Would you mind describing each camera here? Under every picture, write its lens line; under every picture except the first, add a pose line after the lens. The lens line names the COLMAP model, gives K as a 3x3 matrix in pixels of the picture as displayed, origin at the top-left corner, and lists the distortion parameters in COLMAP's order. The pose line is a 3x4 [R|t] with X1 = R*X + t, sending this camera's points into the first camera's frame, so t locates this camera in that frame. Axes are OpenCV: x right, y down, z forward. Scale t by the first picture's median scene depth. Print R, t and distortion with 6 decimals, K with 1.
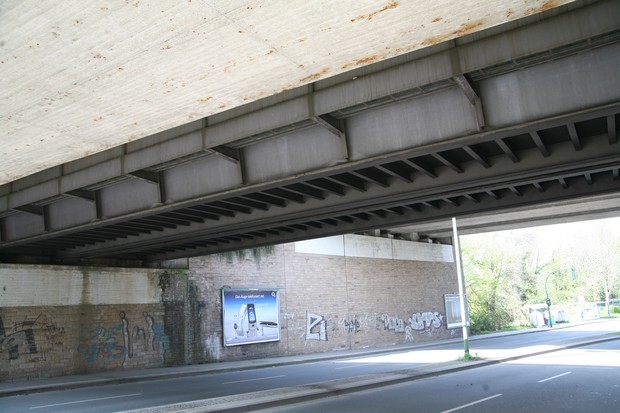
lens RADIAL K [[506.9, 0, 310.0], [0, 506.9, 206.5], [0, 0, 1]] dist [-0.119061, 0.136693]
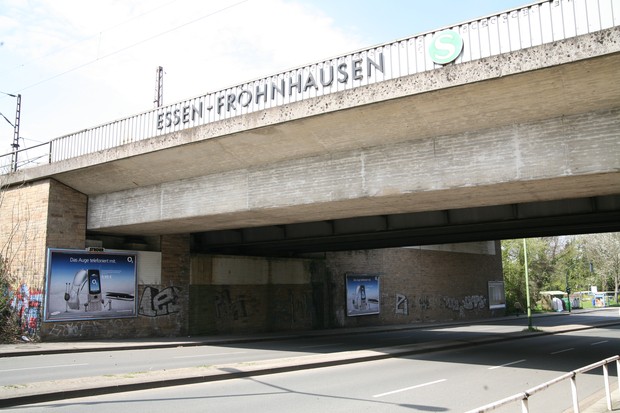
lens RADIAL K [[503.1, 0, 310.0], [0, 503.1, 206.5], [0, 0, 1]] dist [-0.114523, 0.129836]
pose [[0.999241, 0.037543, -0.010380, -0.237892], [-0.037044, 0.998313, 0.044708, -0.065686], [0.012041, -0.044289, 0.998946, -0.299749]]
